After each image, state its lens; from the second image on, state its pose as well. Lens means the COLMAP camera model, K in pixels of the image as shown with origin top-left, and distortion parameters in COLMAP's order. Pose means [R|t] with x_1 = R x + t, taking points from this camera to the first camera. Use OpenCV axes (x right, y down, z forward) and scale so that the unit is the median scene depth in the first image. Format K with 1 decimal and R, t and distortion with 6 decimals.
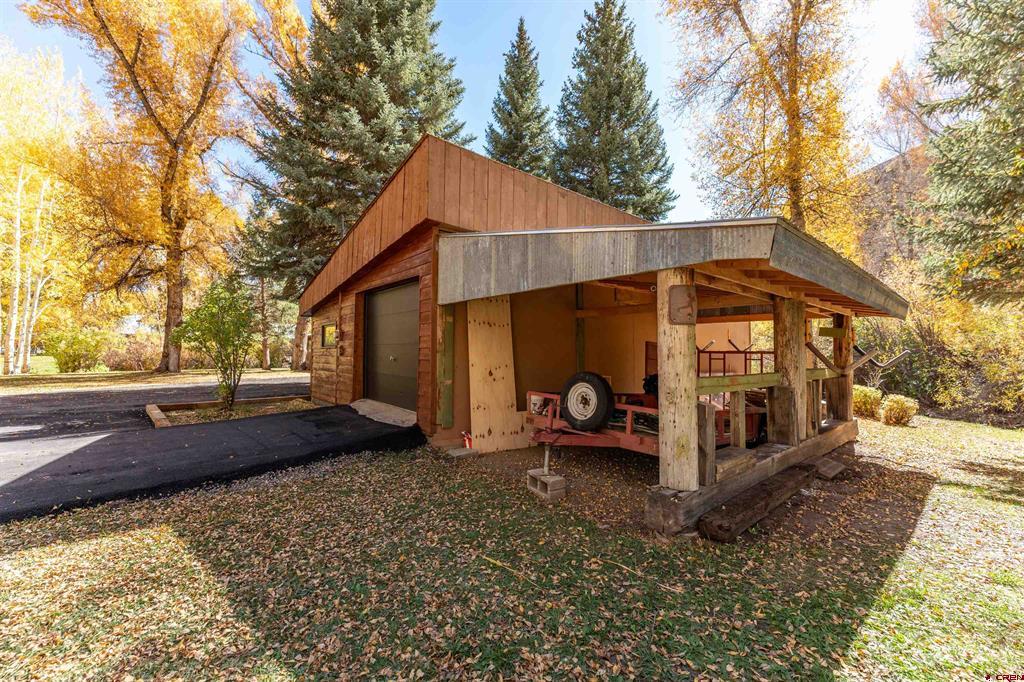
lens RADIAL K [[406.5, 0, 512.0], [0, 406.5, 341.0], [0, 0, 1]] dist [-0.000868, 0.000020]
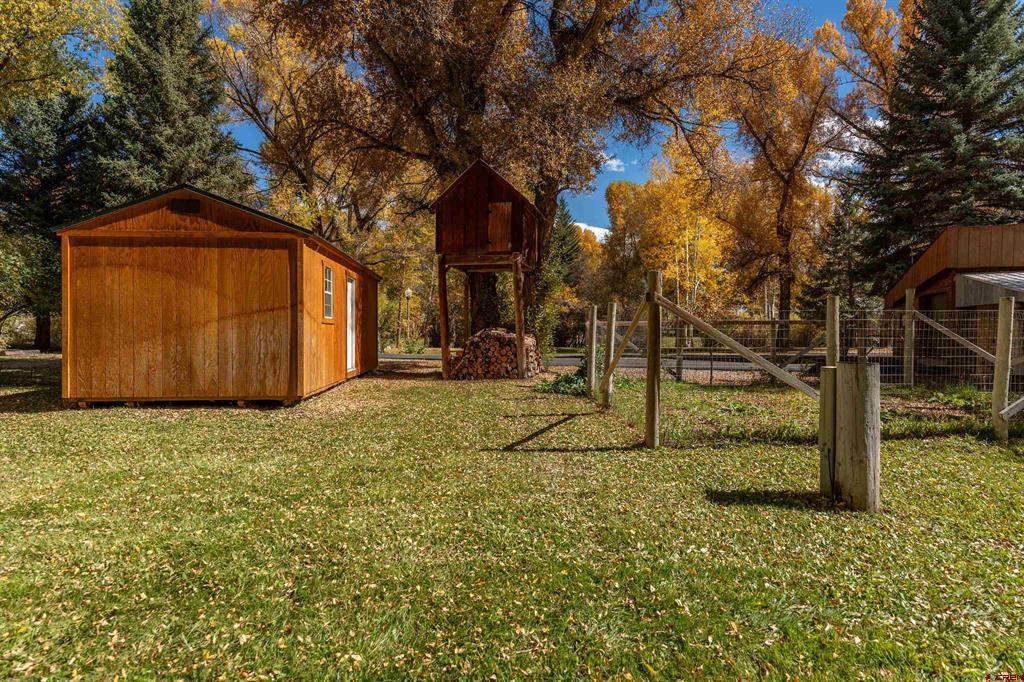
lens RADIAL K [[532.9, 0, 512.0], [0, 532.9, 341.0], [0, 0, 1]] dist [0.001609, 0.000258]
pose [[0.453592, 0.004678, -0.891197, 0.454233], [0.035859, 0.999081, 0.023495, -0.022288], [0.890488, -0.042614, 0.453007, -0.840729]]
